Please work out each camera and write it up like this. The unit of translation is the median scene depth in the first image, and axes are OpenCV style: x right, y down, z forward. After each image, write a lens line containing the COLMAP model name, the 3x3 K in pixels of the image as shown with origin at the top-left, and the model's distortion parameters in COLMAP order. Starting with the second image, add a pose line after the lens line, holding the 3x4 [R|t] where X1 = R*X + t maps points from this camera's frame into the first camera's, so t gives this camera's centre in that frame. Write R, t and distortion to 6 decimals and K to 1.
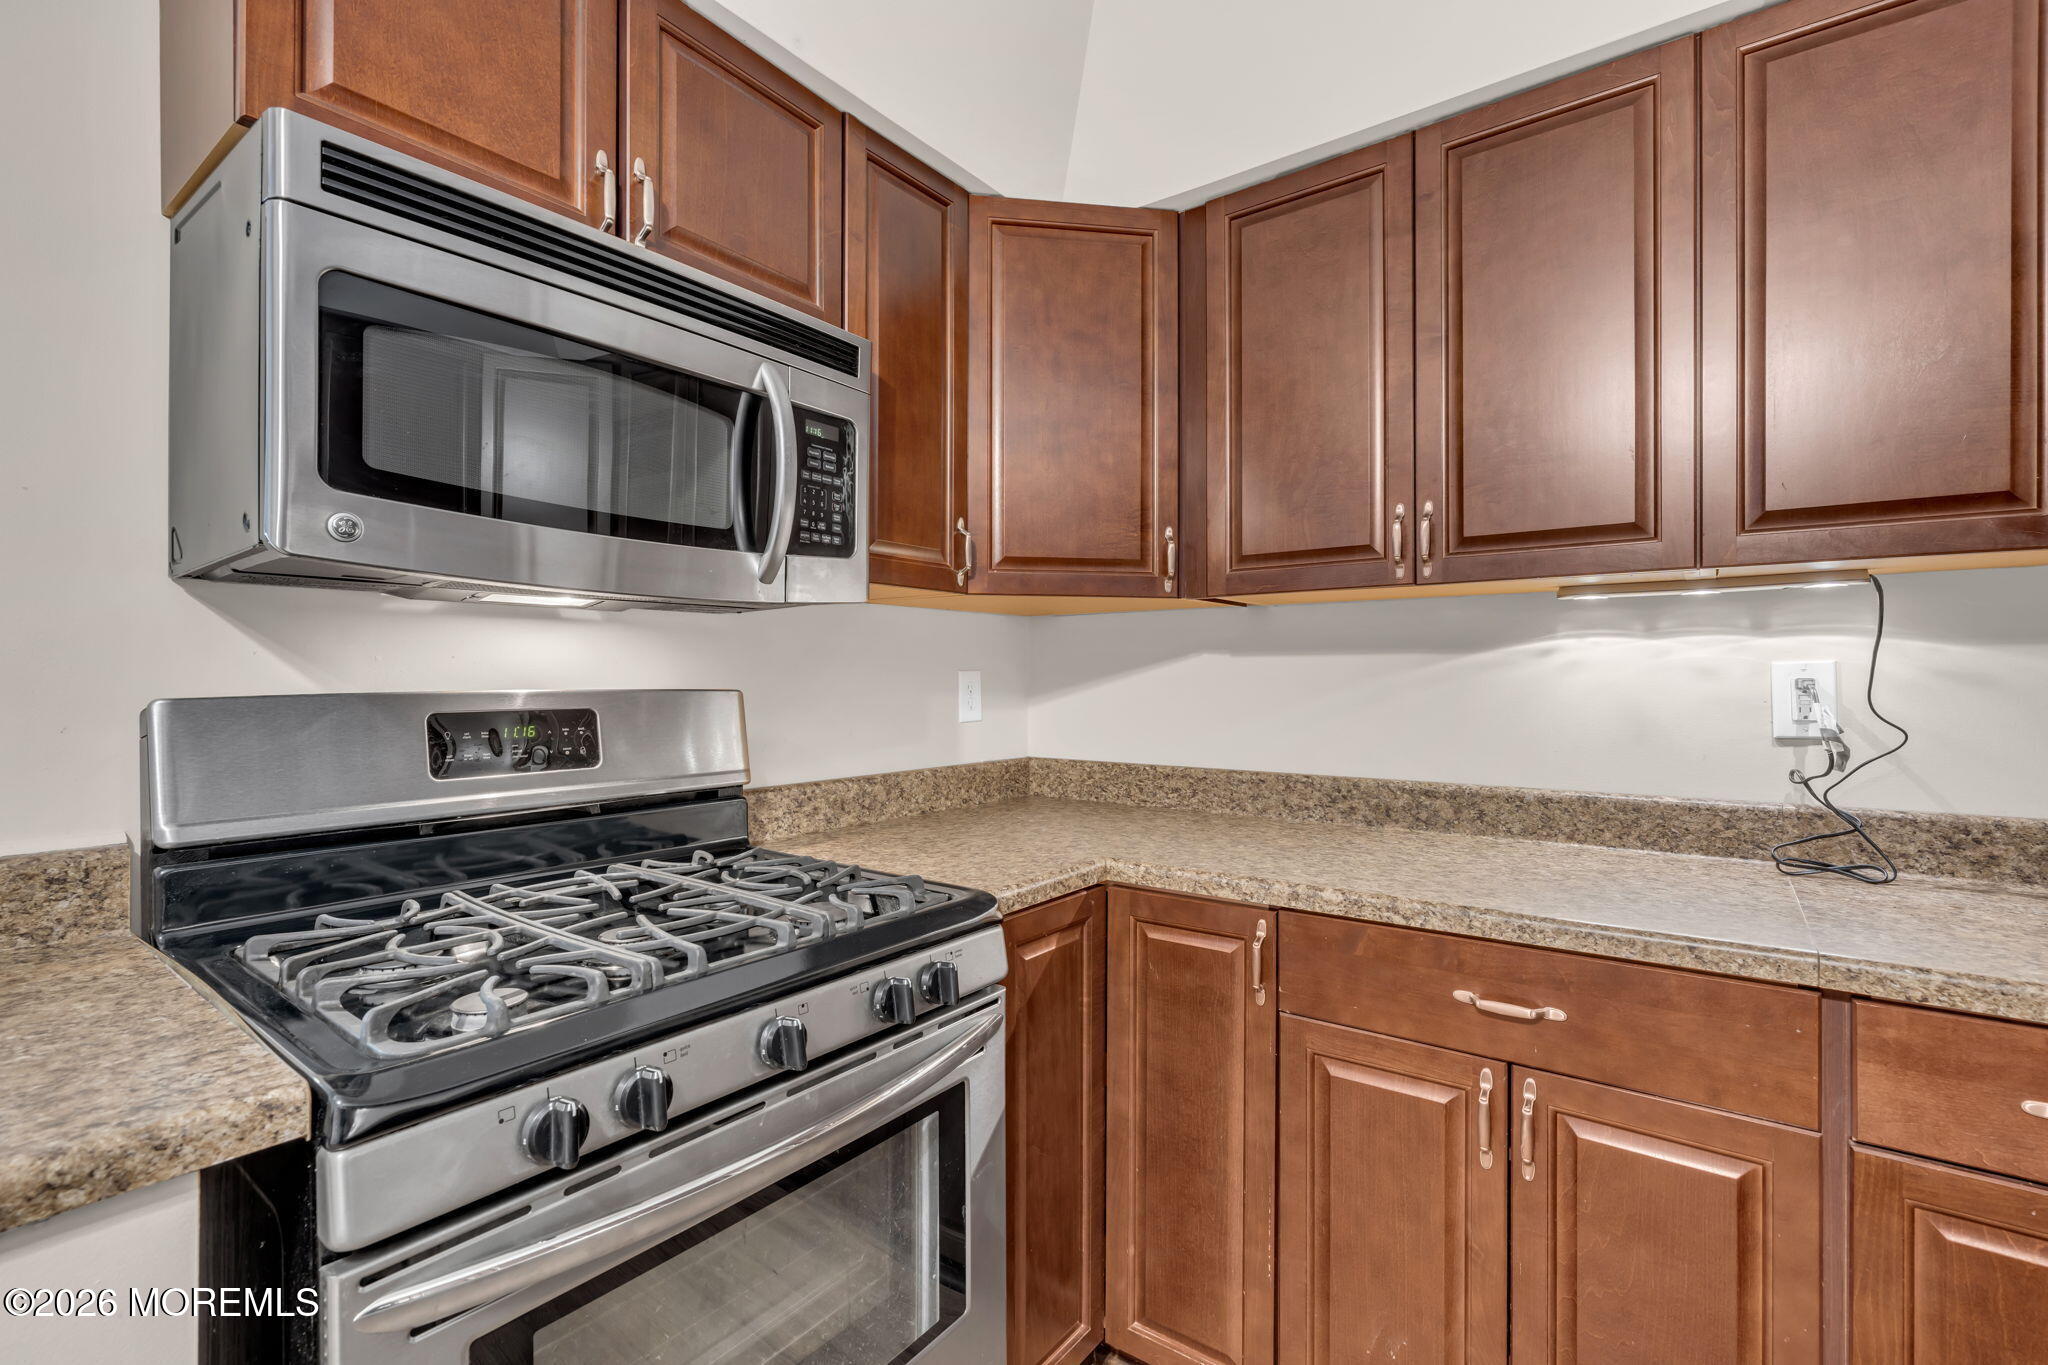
lens RADIAL K [[915.7, 0, 1026.4], [0, 915.7, 678.8], [0, 0, 1]] dist [-0.004836, 0.000869]
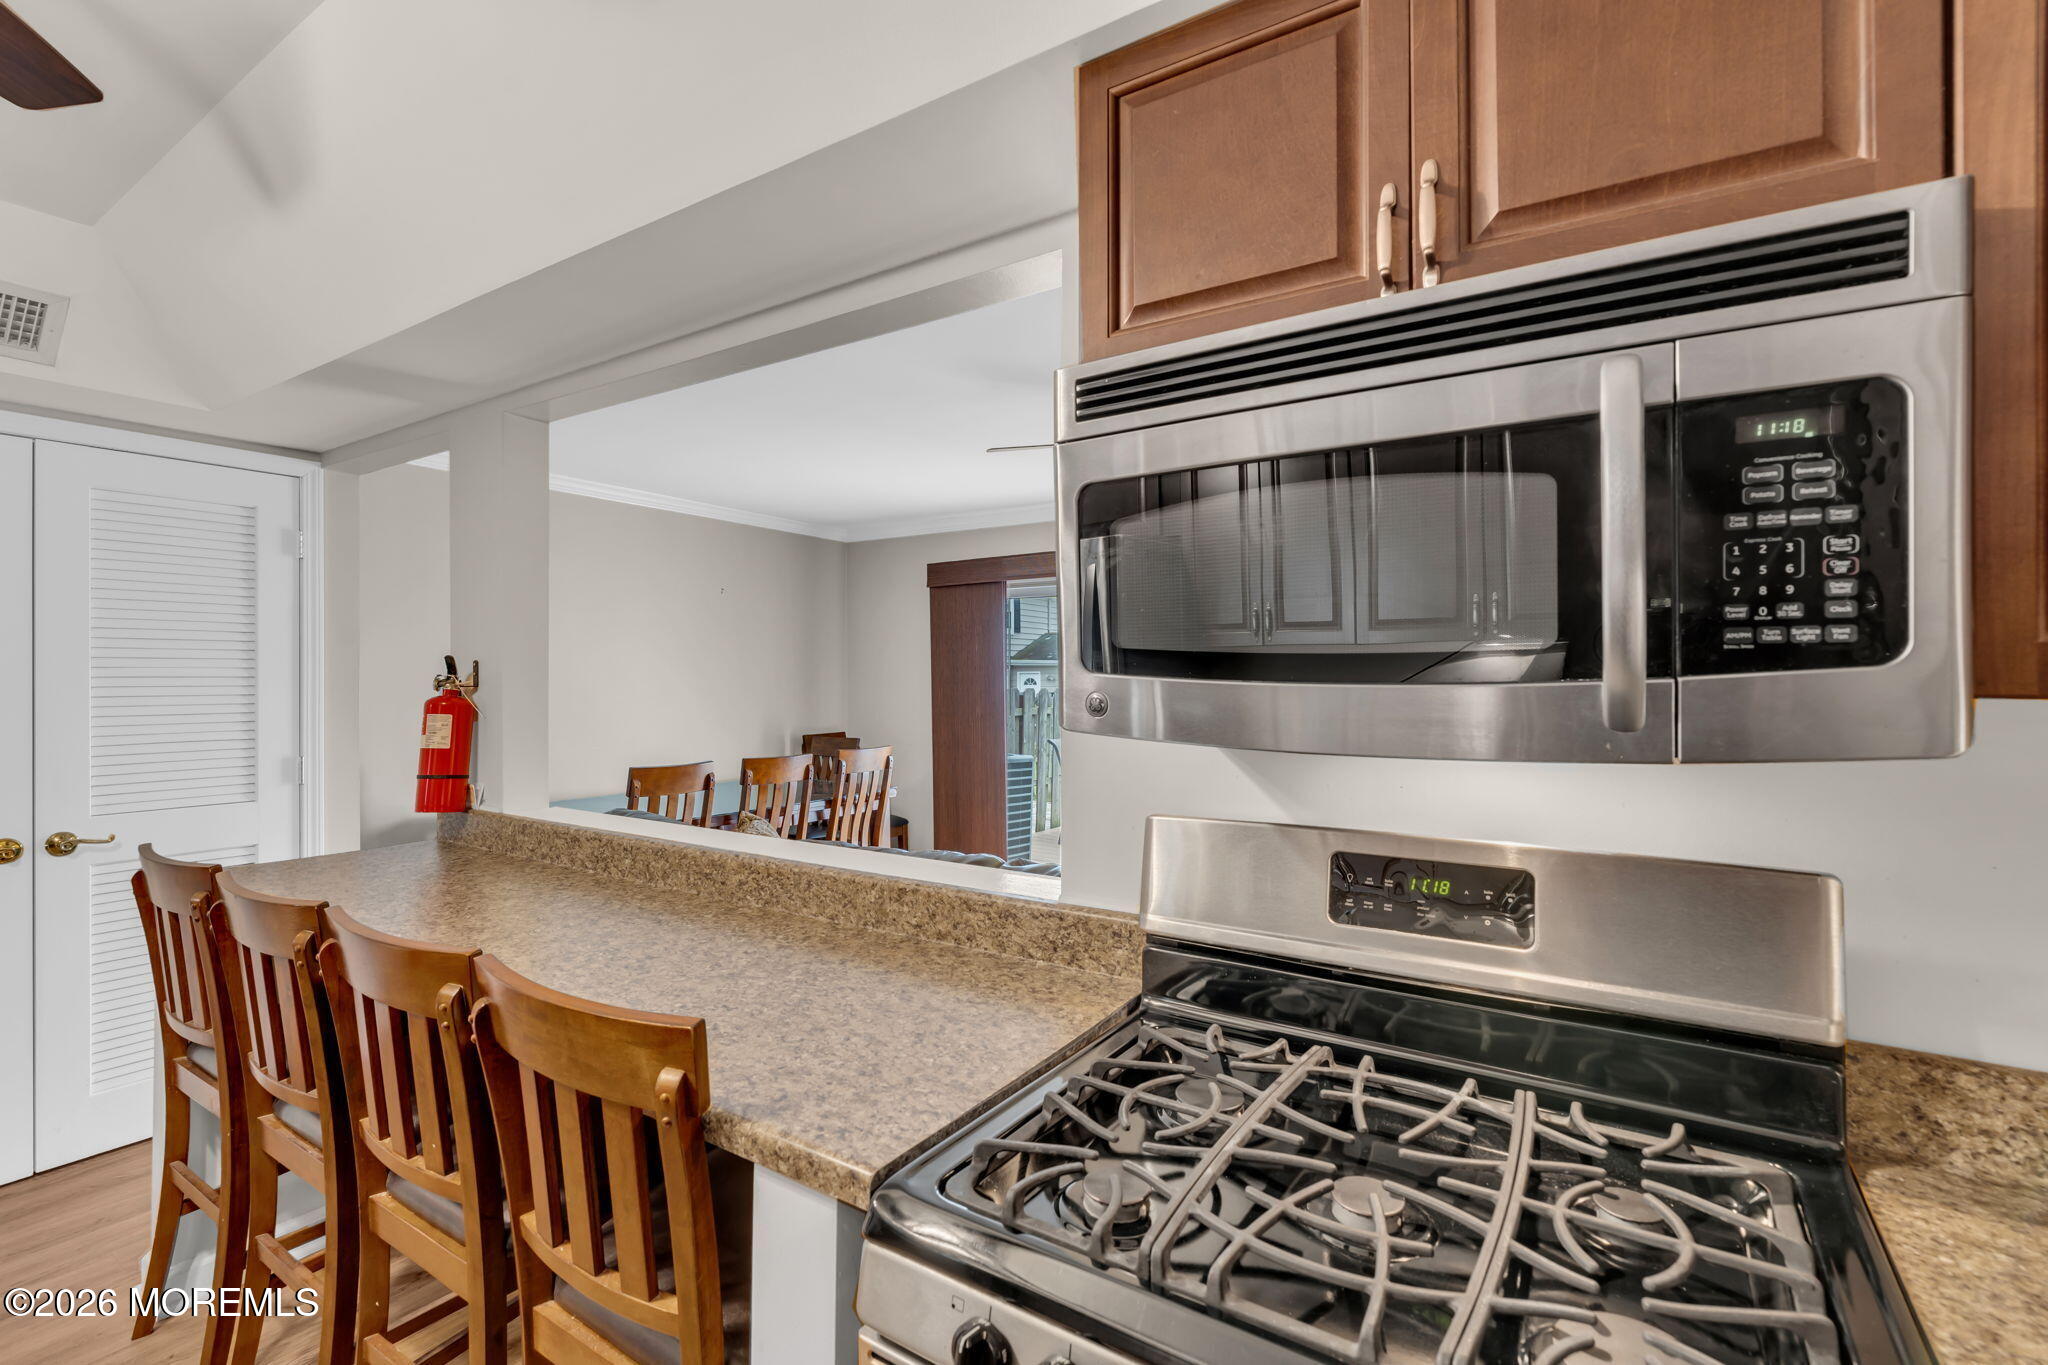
lens RADIAL K [[920.9, 0, 1023.5], [0, 920.9, 680.2], [0, 0, 1]] dist [-0.002752, 0.001102]
pose [[0.066092, 0.002616, -0.997810, 0.259850], [-0.001503, 0.999996, 0.002522, -0.127538], [0.997812, 0.001333, 0.066096, 0.532519]]
